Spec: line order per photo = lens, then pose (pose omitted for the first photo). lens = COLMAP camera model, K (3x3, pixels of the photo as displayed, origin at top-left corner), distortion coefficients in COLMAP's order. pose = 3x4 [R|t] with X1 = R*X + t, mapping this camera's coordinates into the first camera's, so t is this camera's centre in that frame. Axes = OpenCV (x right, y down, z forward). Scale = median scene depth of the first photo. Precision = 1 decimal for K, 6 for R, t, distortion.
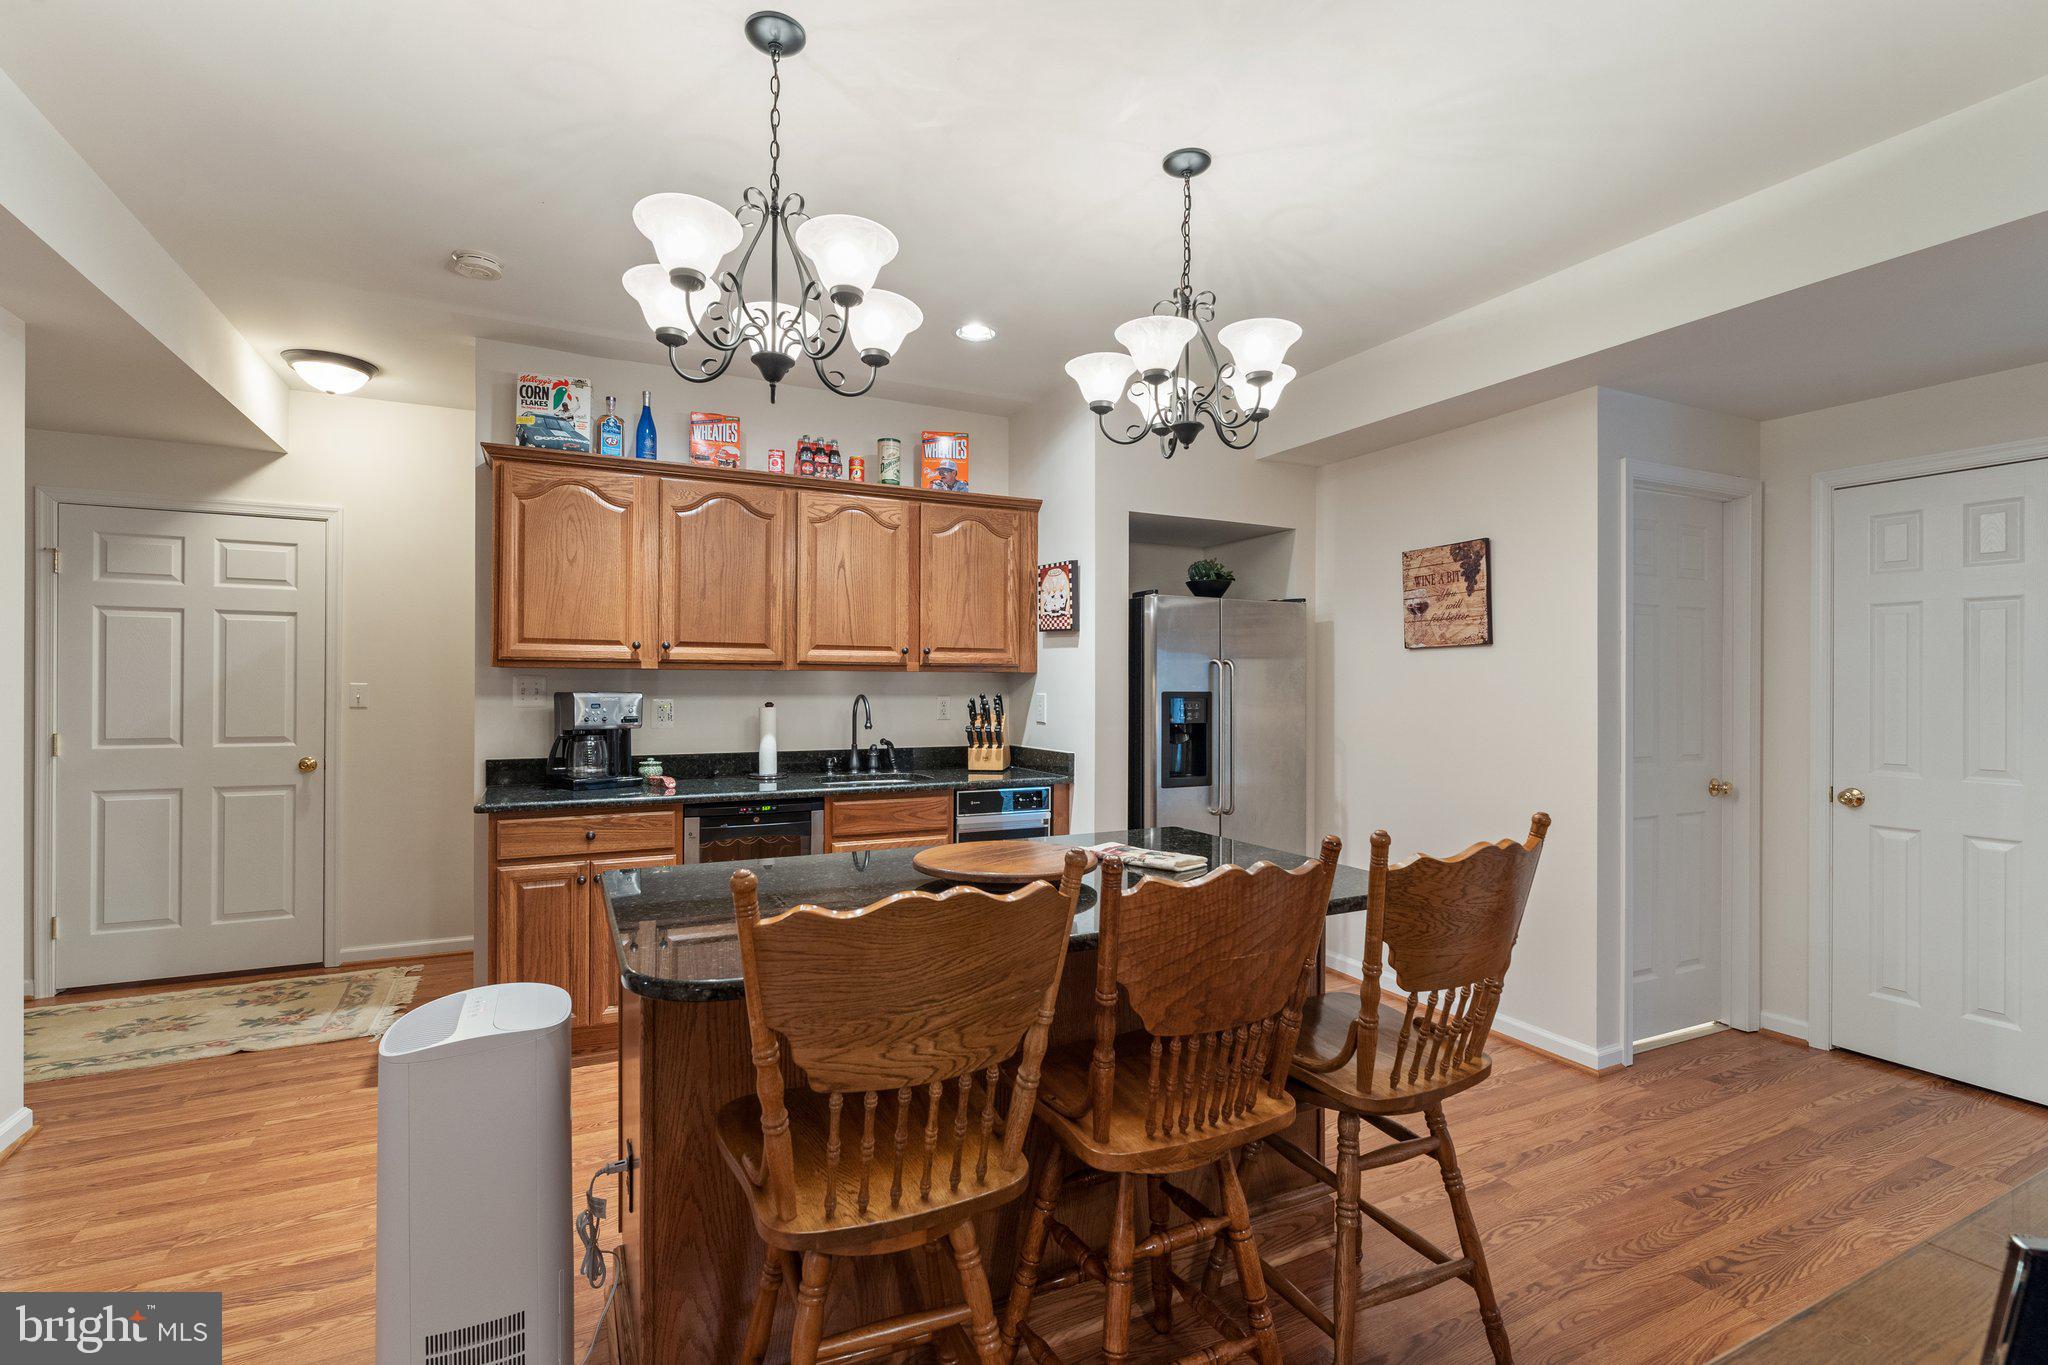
lens RADIAL K [[943.8, 0, 1032.6], [0, 943.8, 688.6], [0, 0, 1]] dist [0.005372, -0.000713]
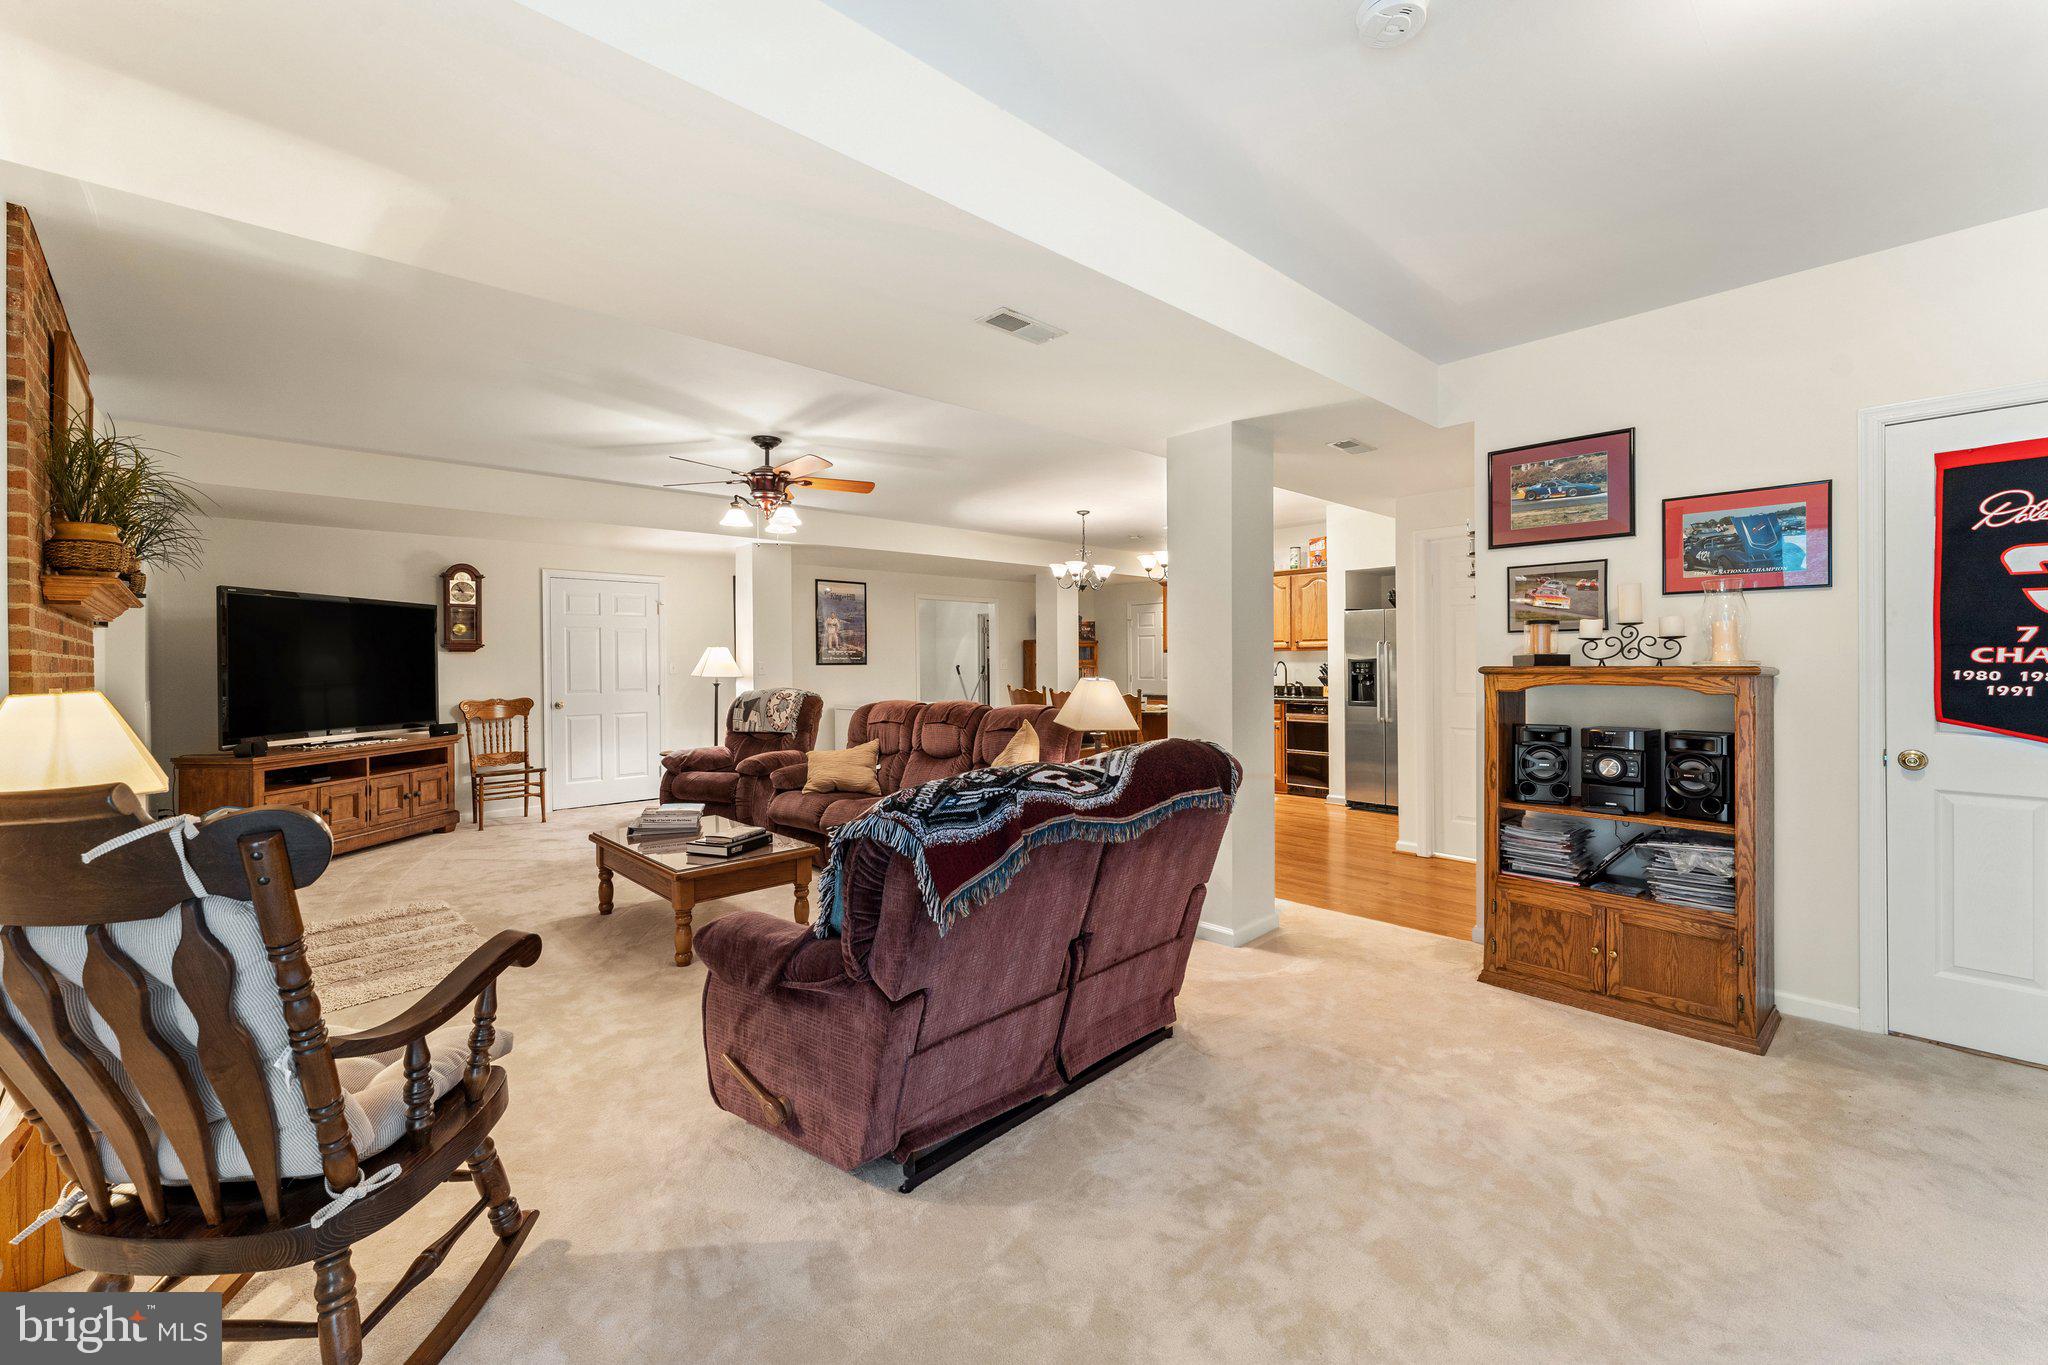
lens RADIAL K [[830.1, 0, 1031.6], [0, 830.1, 663.7], [0, 0, 1]] dist [0.001667, -0.000140]
pose [[0.283913, -0.004659, -0.958839, 1.663149], [0.001732, 0.999989, -0.004346, 0.020985], [0.958848, -0.000427, 0.283918, -0.160162]]
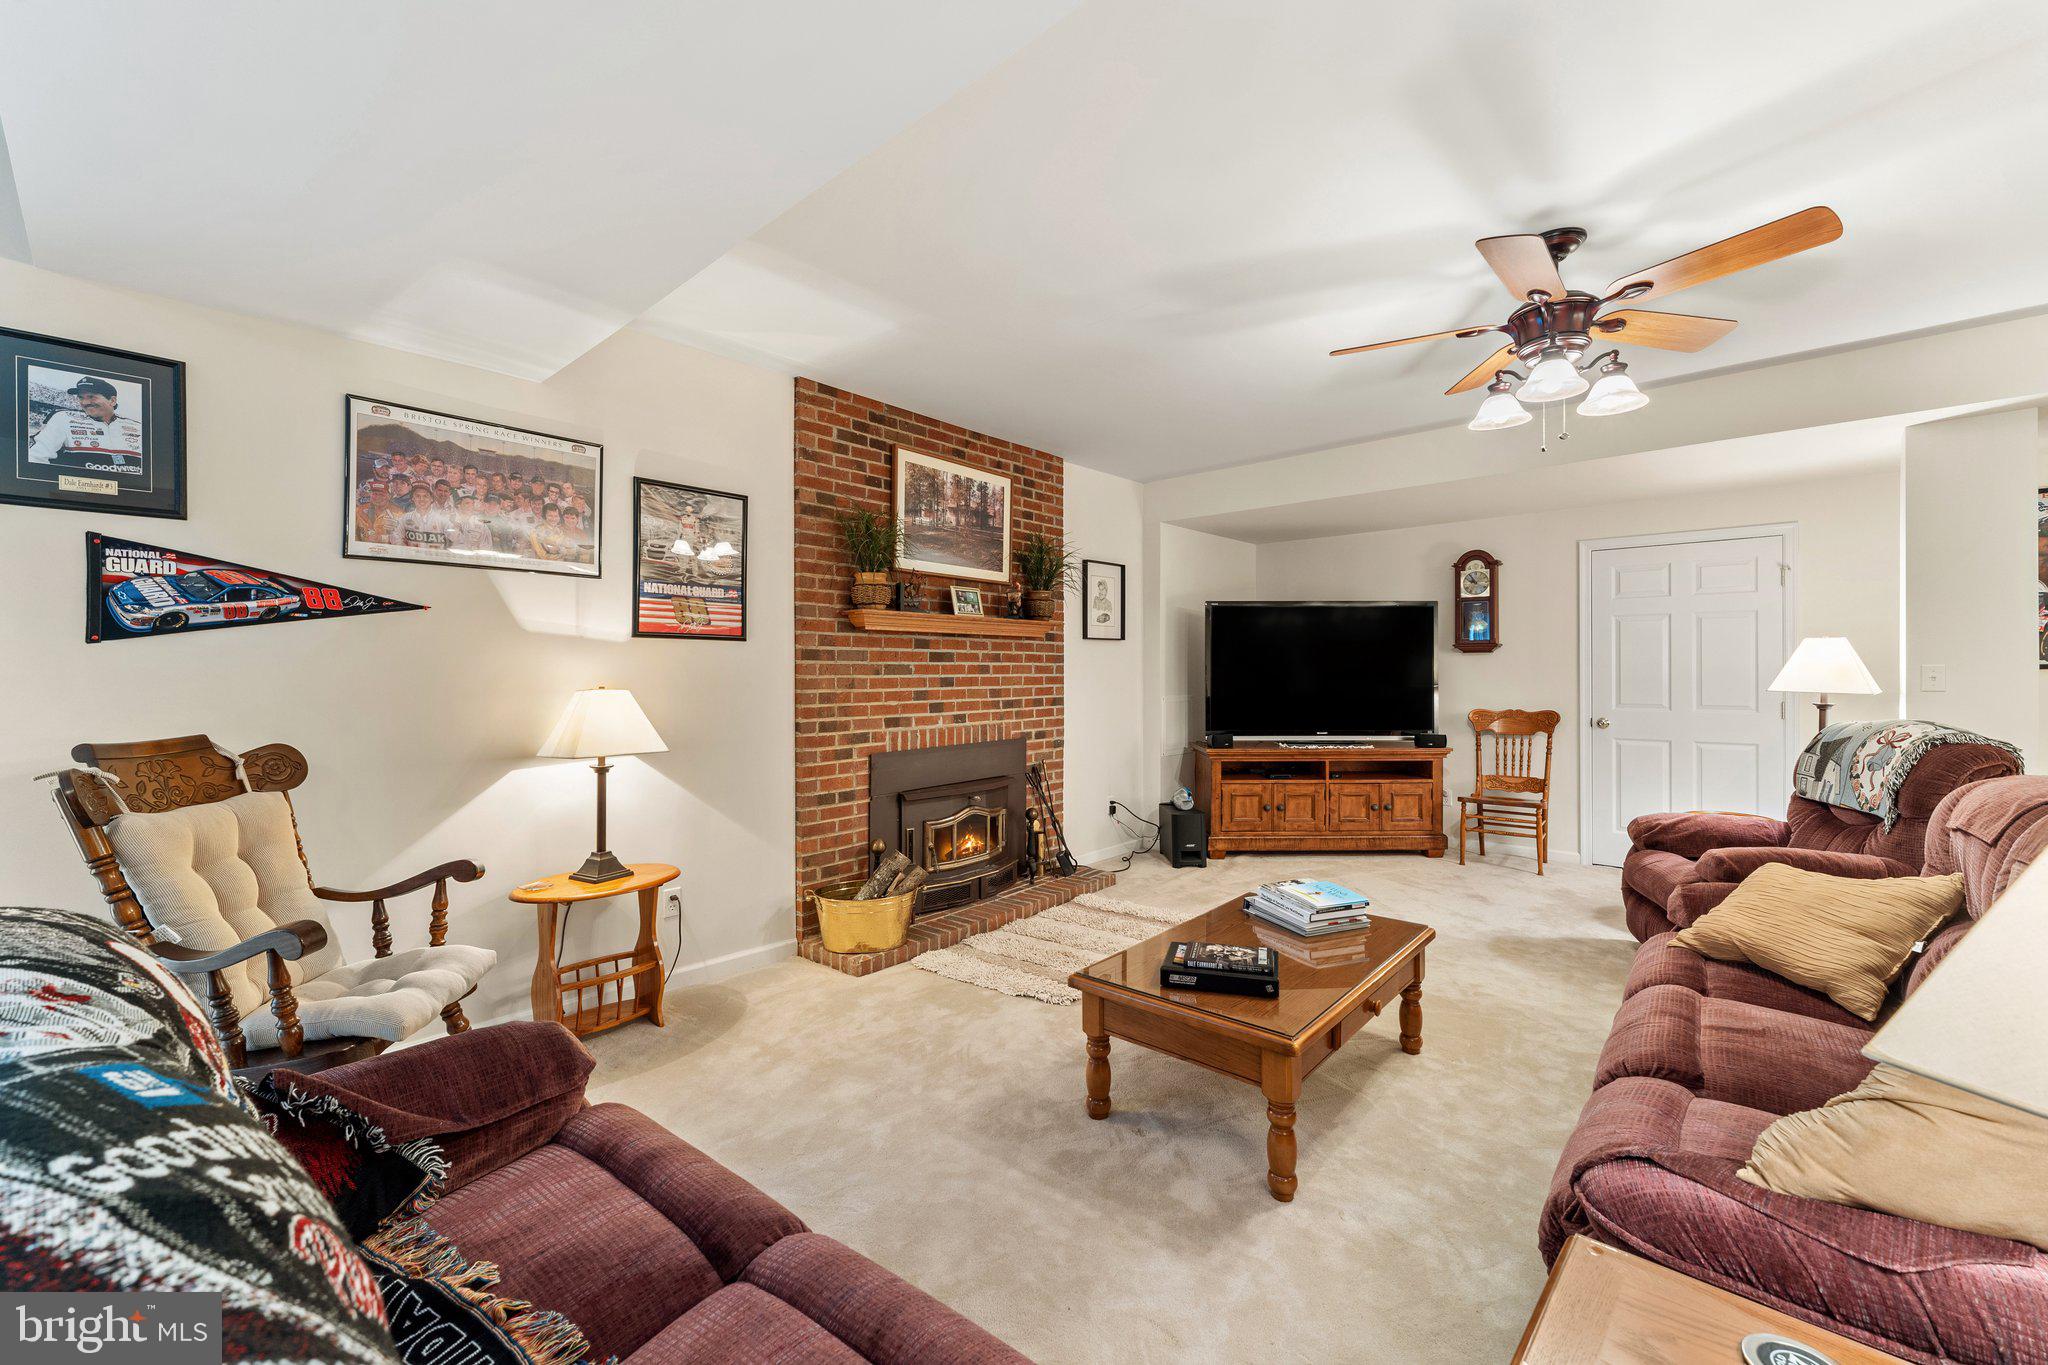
lens RADIAL K [[830.1, 0, 1019.5], [0, 830.1, 667.5], [0, 0, 1]] dist [0.001667, -0.000140]
pose [[-0.937169, -0.001820, -0.348871, 0.960813], [-0.003098, 0.999990, 0.003105, 0.011394], [0.348862, 0.003991, -0.937166, 0.287035]]
